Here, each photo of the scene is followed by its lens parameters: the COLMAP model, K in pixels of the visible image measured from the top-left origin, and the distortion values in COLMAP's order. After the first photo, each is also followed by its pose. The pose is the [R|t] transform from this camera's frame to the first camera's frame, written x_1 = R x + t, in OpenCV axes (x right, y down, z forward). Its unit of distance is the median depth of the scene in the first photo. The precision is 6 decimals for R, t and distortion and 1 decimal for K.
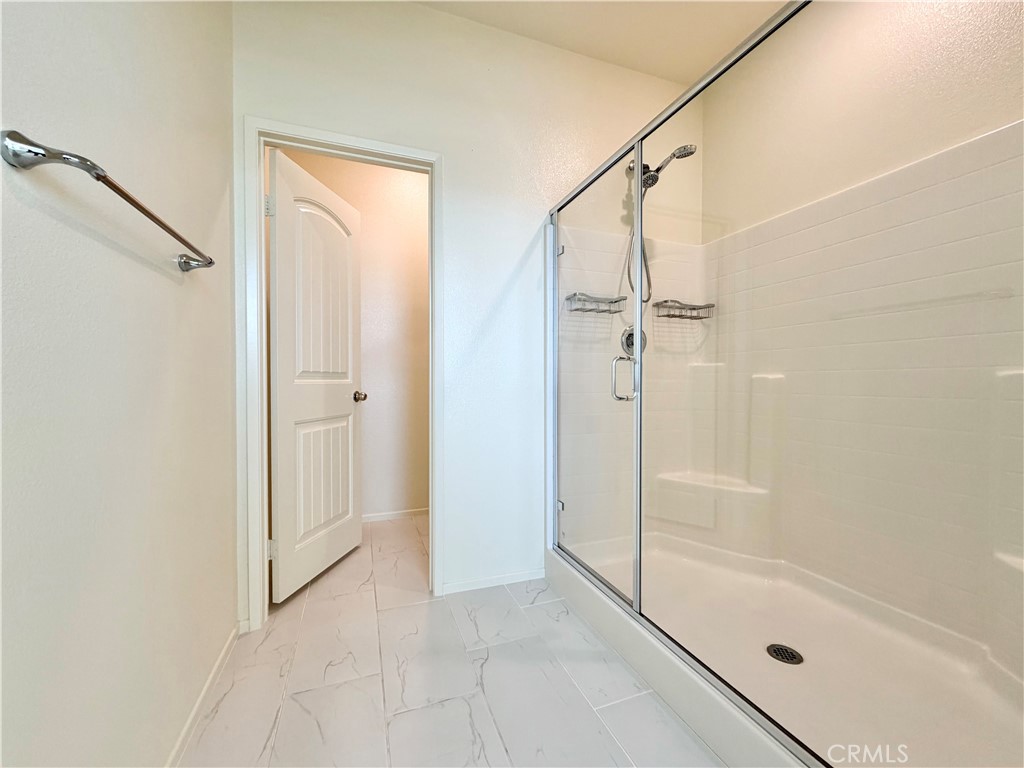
lens RADIAL K [[408.5, 0, 511.7], [0, 408.5, 382.5], [0, 0, 1]] dist [-0.001561, 0.001415]
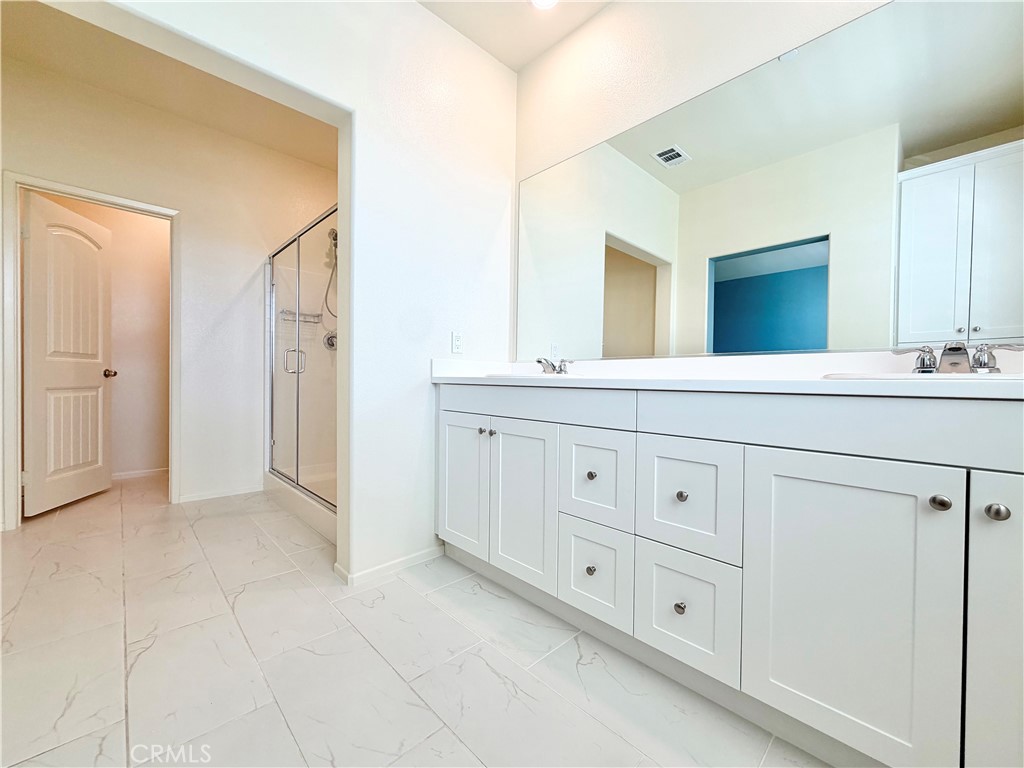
lens RADIAL K [[408.5, 0, 508.9], [0, 408.5, 382.9], [0, 0, 1]] dist [-0.001561, 0.001415]
pose [[0.918791, 0.011207, 0.394585, 0.319981], [-0.015315, 0.999856, 0.007263, 0.041669], [-0.394447, -0.012716, 0.918831, -0.788061]]
